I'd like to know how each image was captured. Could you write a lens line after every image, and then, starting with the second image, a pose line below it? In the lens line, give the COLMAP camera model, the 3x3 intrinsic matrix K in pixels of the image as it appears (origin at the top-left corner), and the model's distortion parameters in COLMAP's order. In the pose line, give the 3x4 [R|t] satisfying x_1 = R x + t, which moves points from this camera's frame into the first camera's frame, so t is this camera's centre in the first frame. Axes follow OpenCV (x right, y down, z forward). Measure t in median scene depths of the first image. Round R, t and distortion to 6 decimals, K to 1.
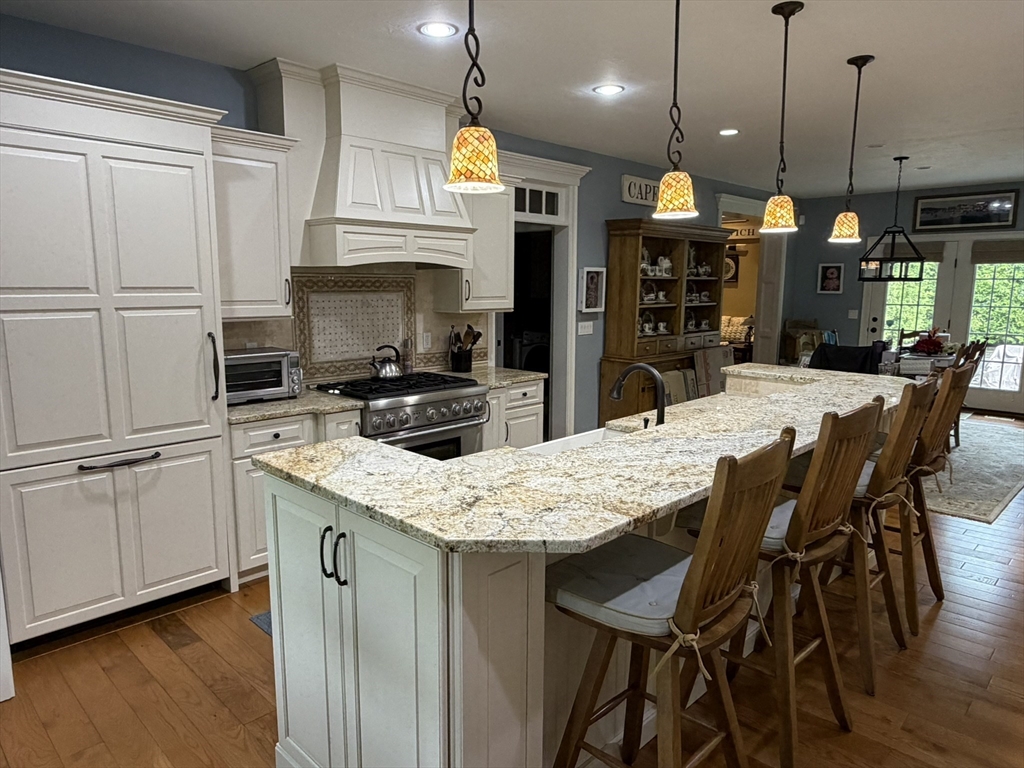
lens RADIAL K [[672.2, 0, 504.8], [0, 672.2, 385.9], [0, 0, 1]] dist [0.004618, -0.001959]
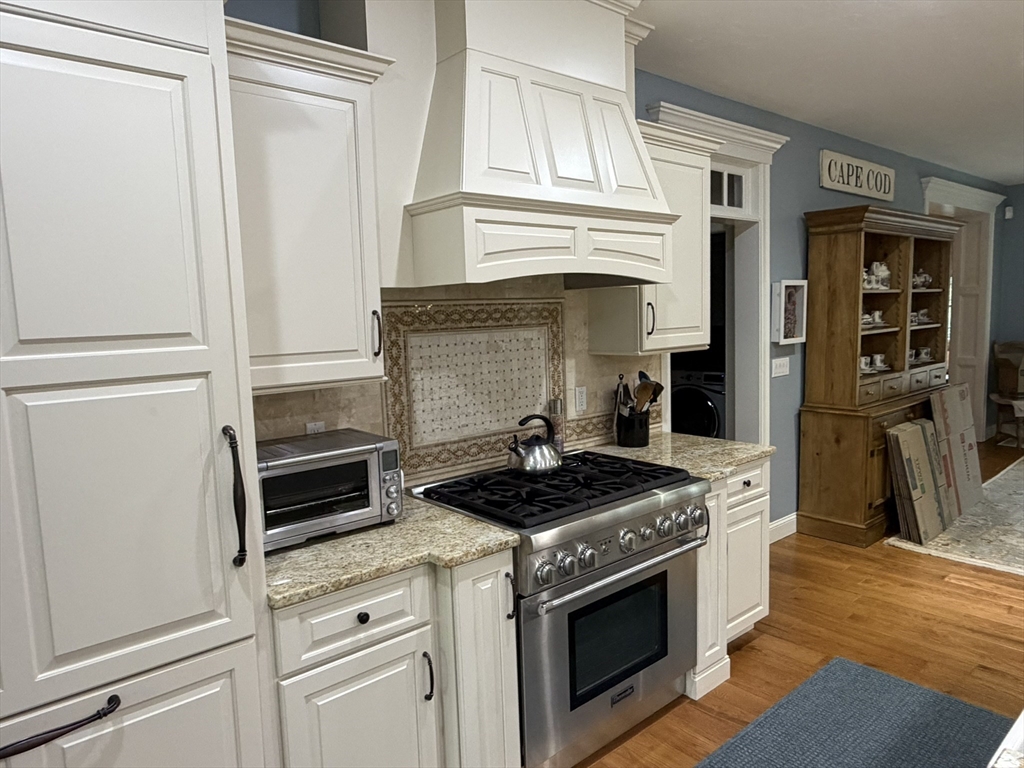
lens RADIAL K [[672.2, 0, 504.8], [0, 672.2, 385.9], [0, 0, 1]] dist [0.004618, -0.001959]
pose [[0.995107, -0.028762, -0.094519, -0.142884], [0.024600, 0.998688, -0.044912, -0.059608], [0.095687, 0.042368, 0.994509, 0.395771]]
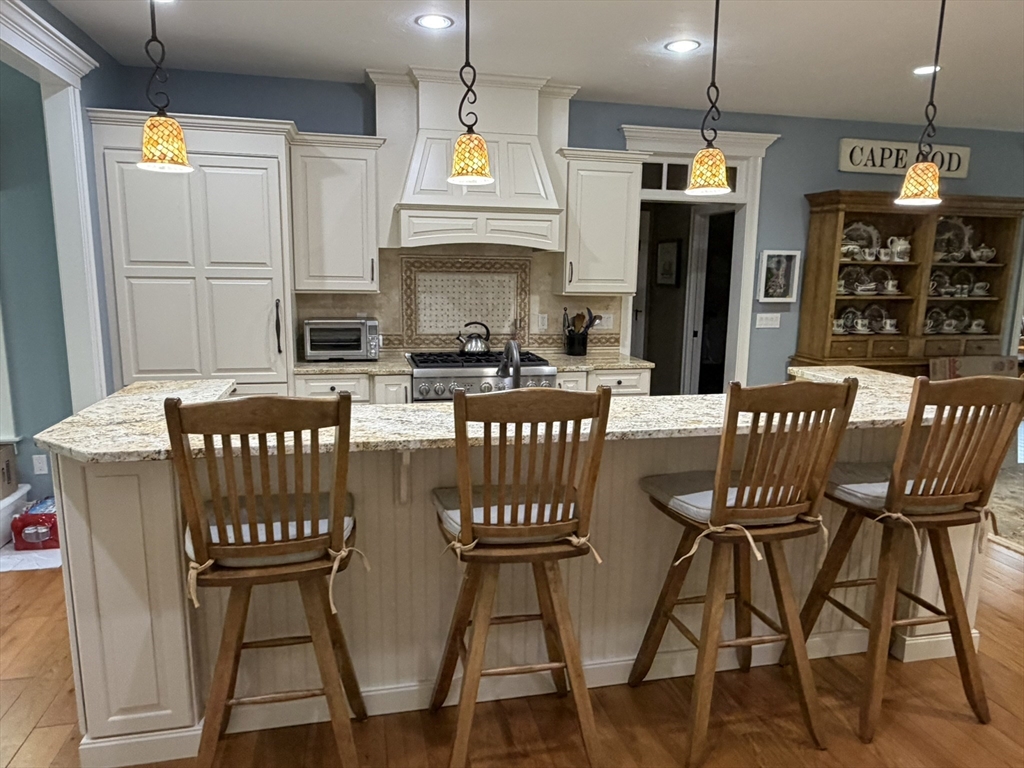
lens RADIAL K [[676.5, 0, 512.0], [0, 676.5, 384.0], [0, 0, 1]] dist [0.001590, 0.001637]
pose [[0.839868, 0.094606, -0.534482, 0.453792], [-0.092512, 0.995235, 0.030792, -0.000621], [0.534848, 0.023585, 0.844619, 0.121584]]
